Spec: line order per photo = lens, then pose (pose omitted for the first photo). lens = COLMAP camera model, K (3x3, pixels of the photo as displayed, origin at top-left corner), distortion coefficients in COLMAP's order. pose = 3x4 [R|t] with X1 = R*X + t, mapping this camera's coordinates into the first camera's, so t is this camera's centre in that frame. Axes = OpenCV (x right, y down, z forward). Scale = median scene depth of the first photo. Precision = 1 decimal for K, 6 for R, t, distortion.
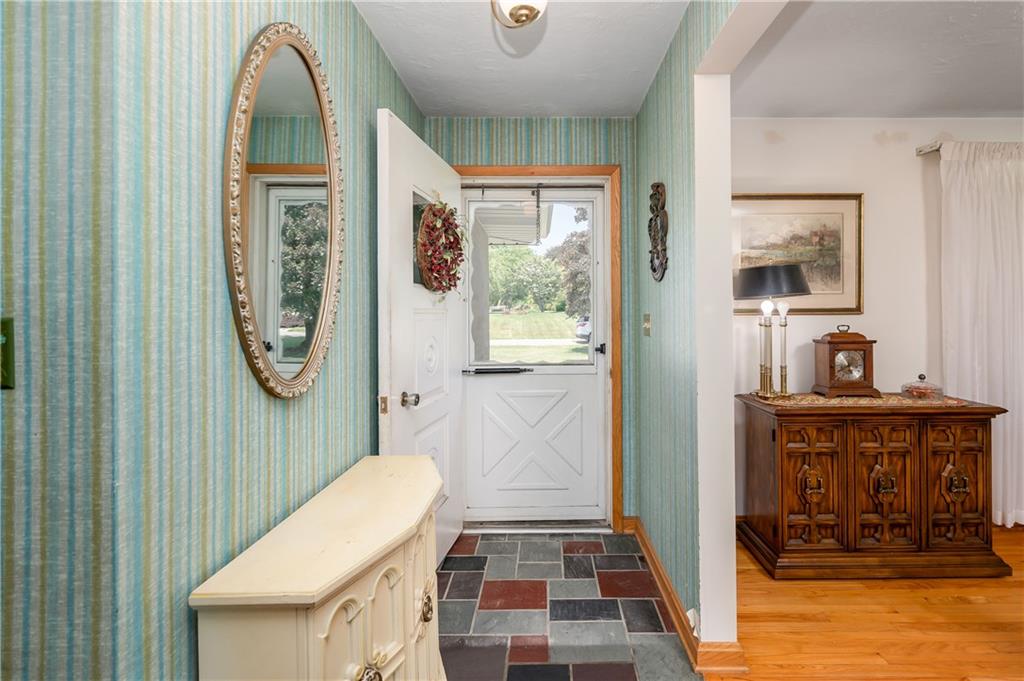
lens RADIAL K [[511.2, 0, 512.6], [0, 511.2, 301.2], [0, 0, 1]] dist [-0.001662, -0.000288]
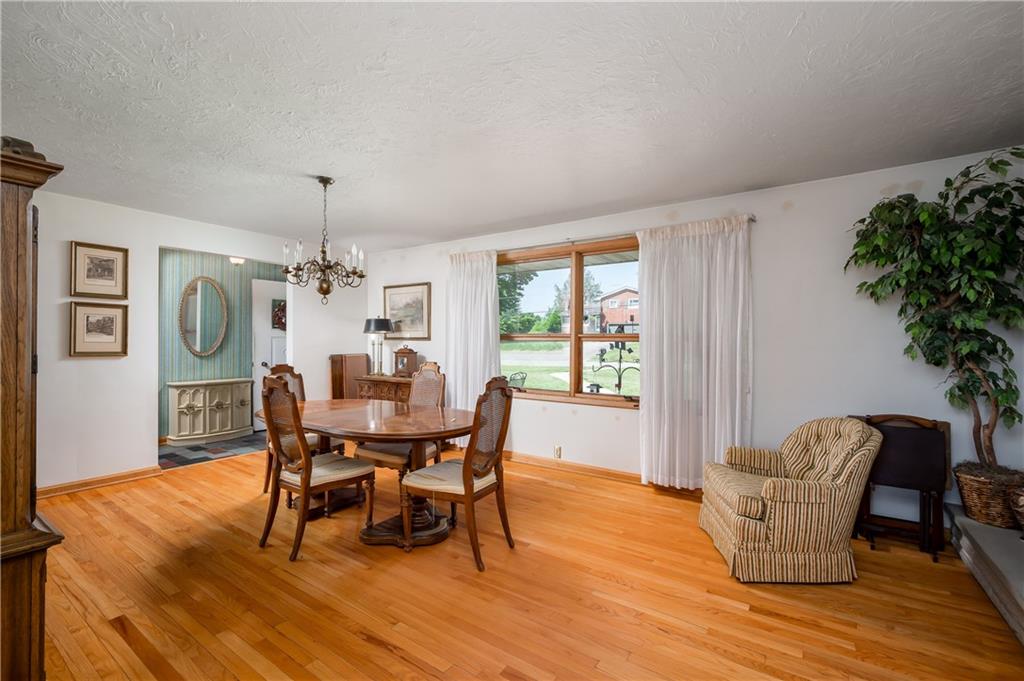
lens RADIAL K [[446.0, 0, 512.0], [0, 446.0, 340.5], [0, 0, 1]] dist [-0.000097, 0.000096]
pose [[0.812108, 0.011812, -0.583388, 2.373970], [0.002963, 0.999699, 0.024365, -0.019922], [0.583500, -0.021515, 0.811828, -0.336690]]
